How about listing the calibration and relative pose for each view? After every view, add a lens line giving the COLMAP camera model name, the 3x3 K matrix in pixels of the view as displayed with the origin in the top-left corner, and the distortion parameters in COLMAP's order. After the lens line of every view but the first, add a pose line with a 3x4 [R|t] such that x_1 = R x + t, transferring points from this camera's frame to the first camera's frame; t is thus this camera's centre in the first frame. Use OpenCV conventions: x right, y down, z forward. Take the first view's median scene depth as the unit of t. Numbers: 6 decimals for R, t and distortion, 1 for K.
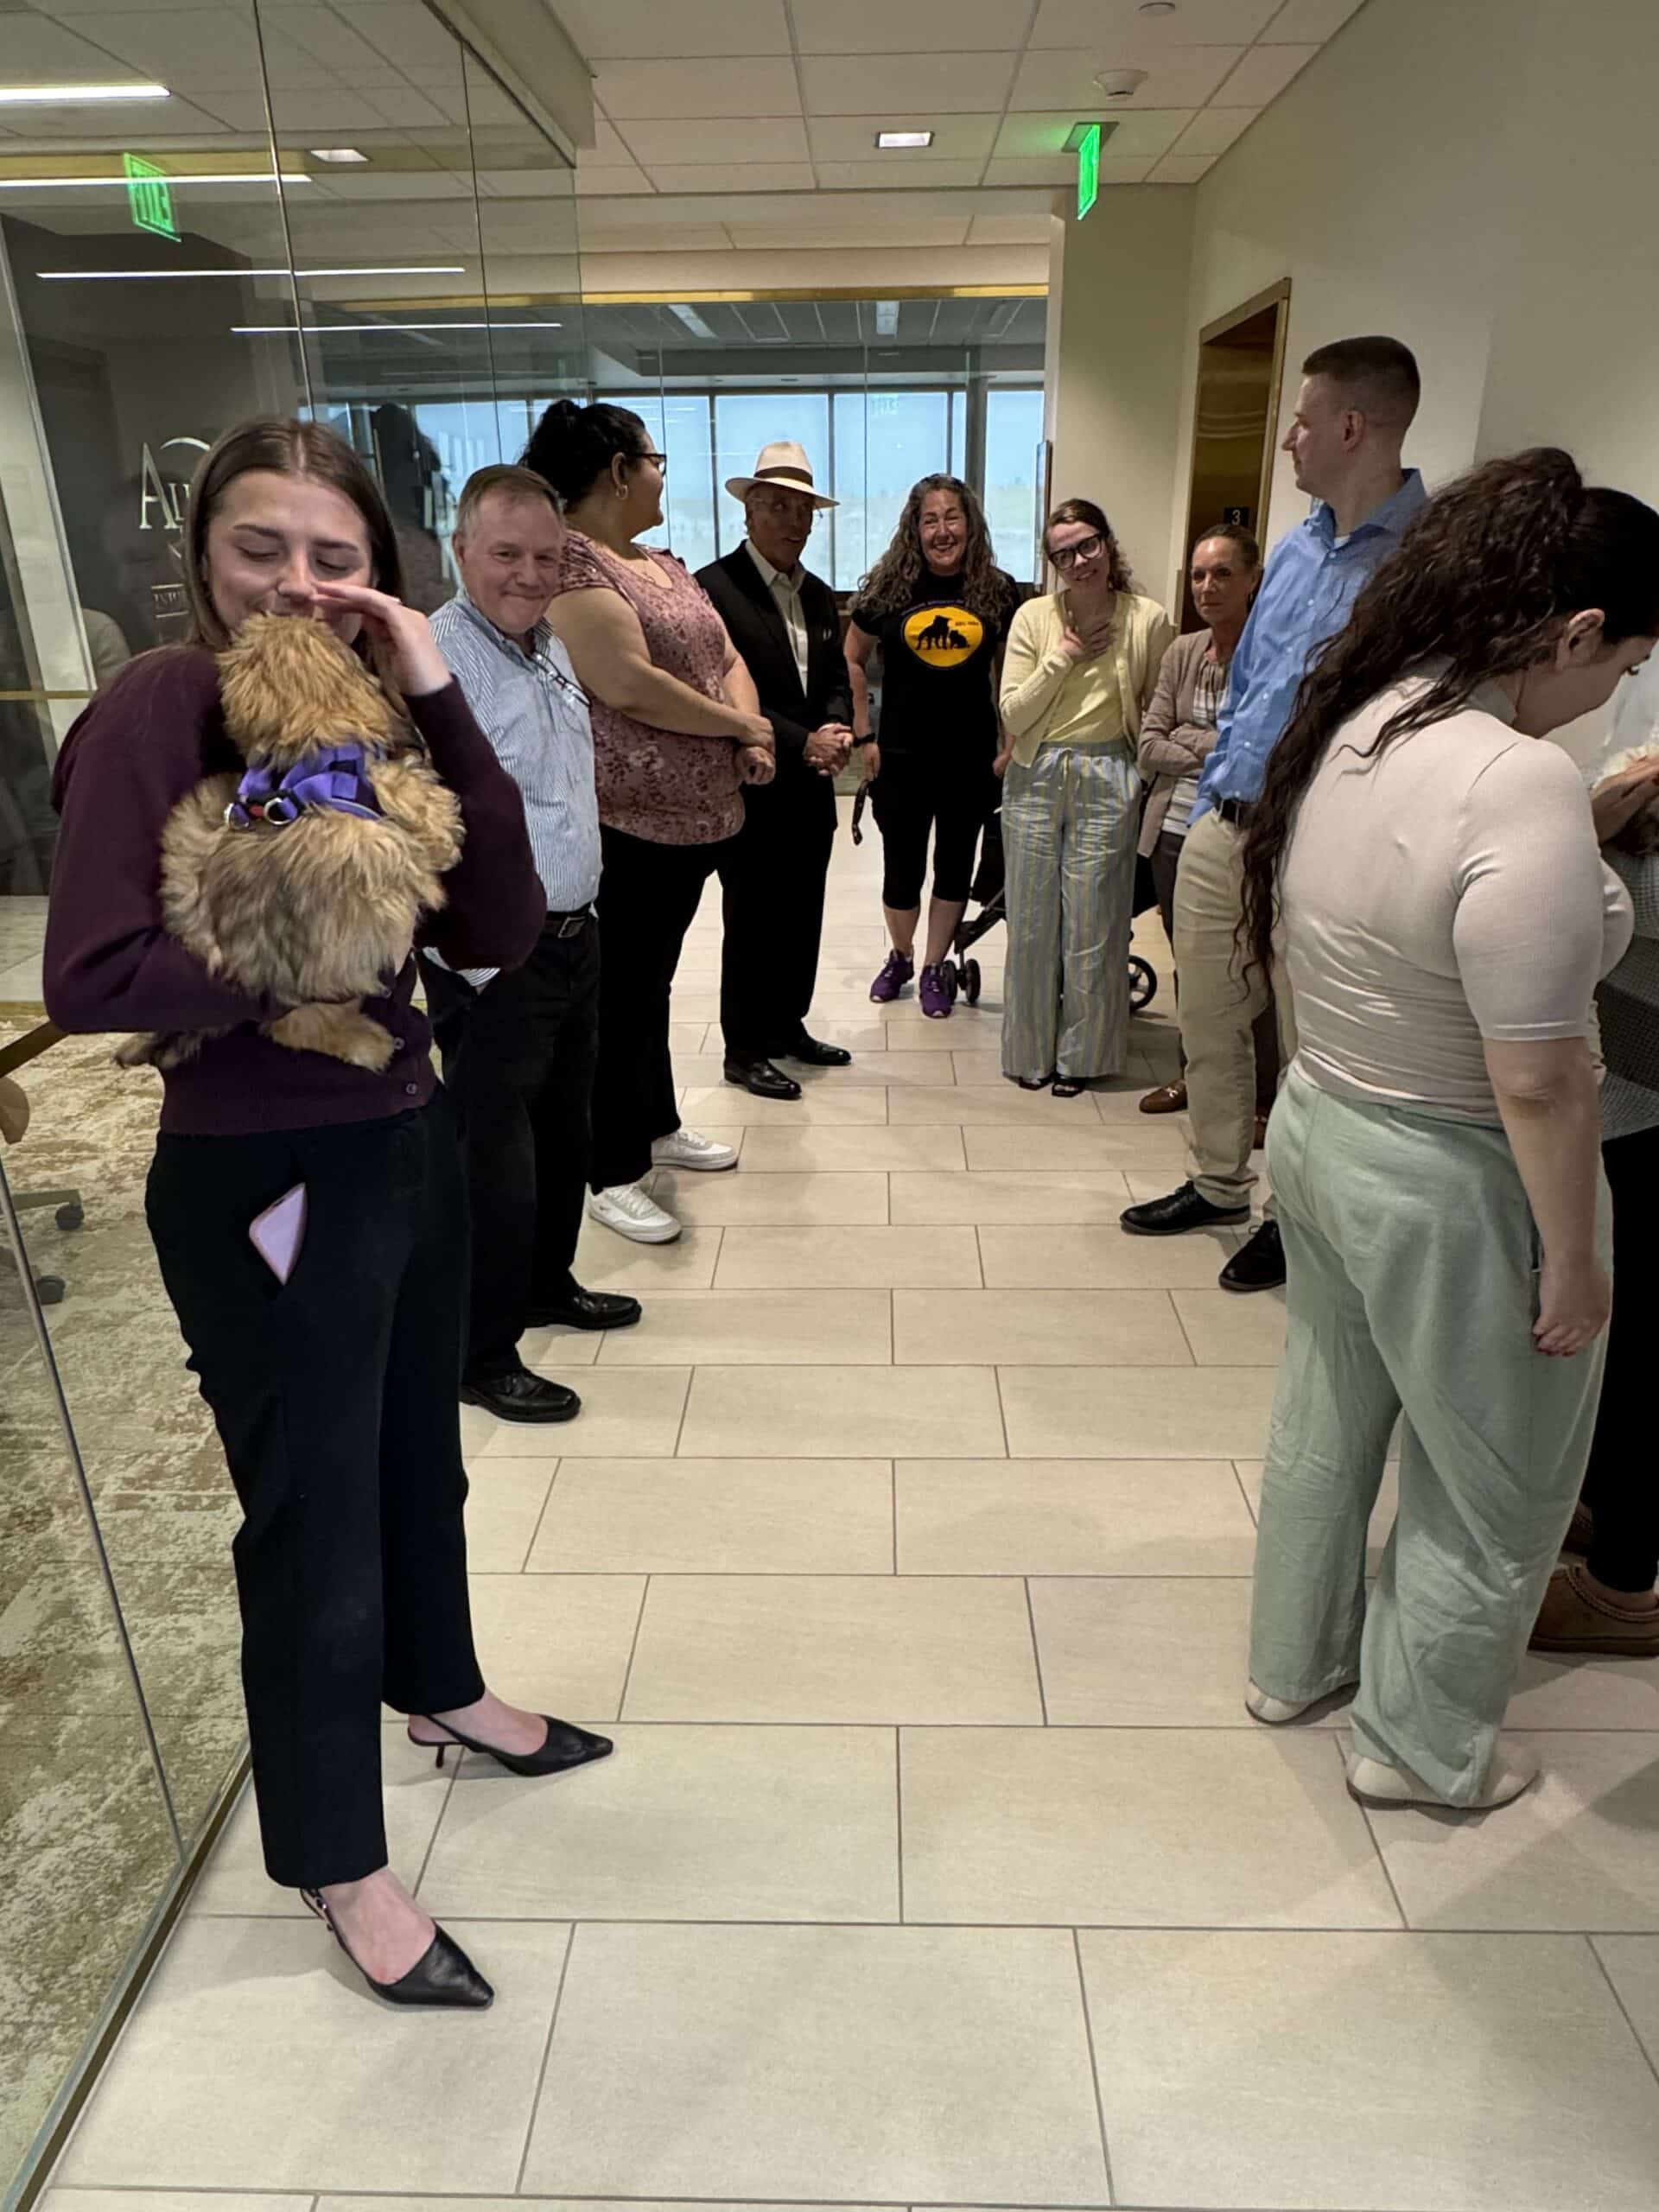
lens RADIAL K [[1390.8, 0, 836.3], [0, 1390.8, 1104.0], [0, 0, 1]] dist [-0.030992, 0.027306]
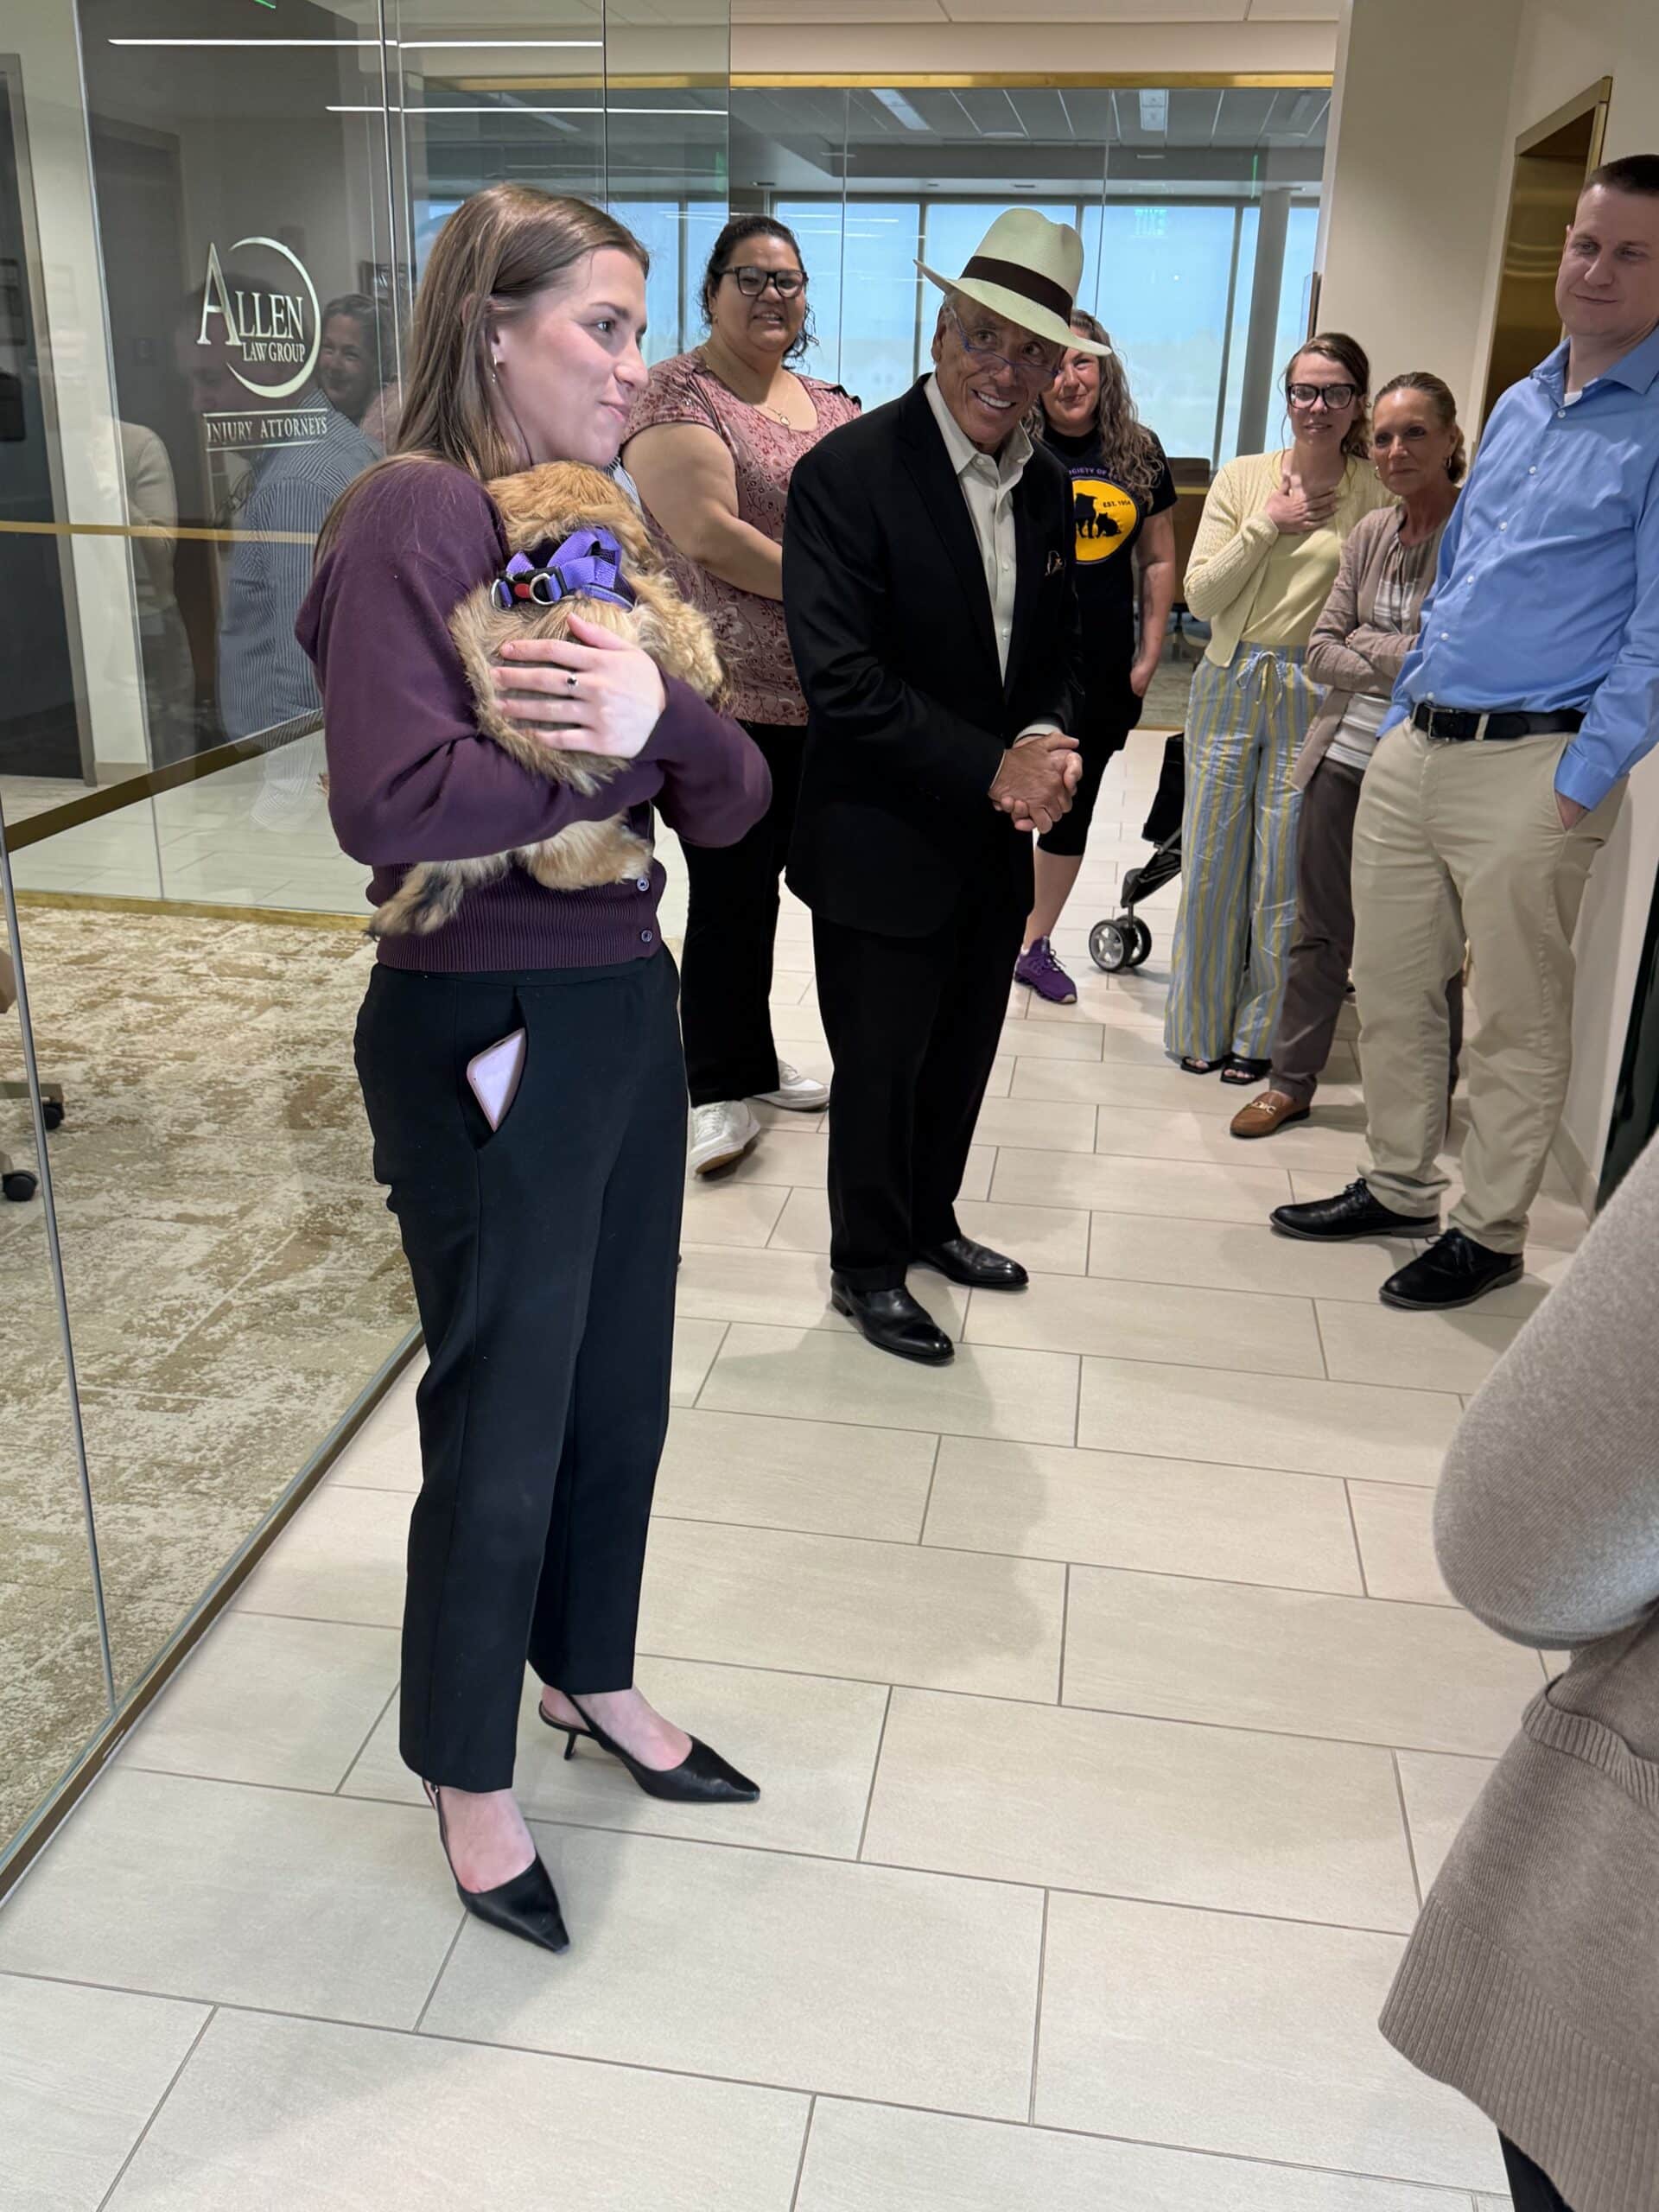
lens RADIAL K [[1931.4, 0, 830.7], [0, 1931.4, 1107.4], [0, 0, 1]] dist [0.038962, -0.057491]
pose [[0.989869, 0.080484, -0.116966, 0.076593], [-0.084930, 0.995823, -0.033526, 0.078740], [0.113779, 0.043121, 0.992570, -0.161099]]
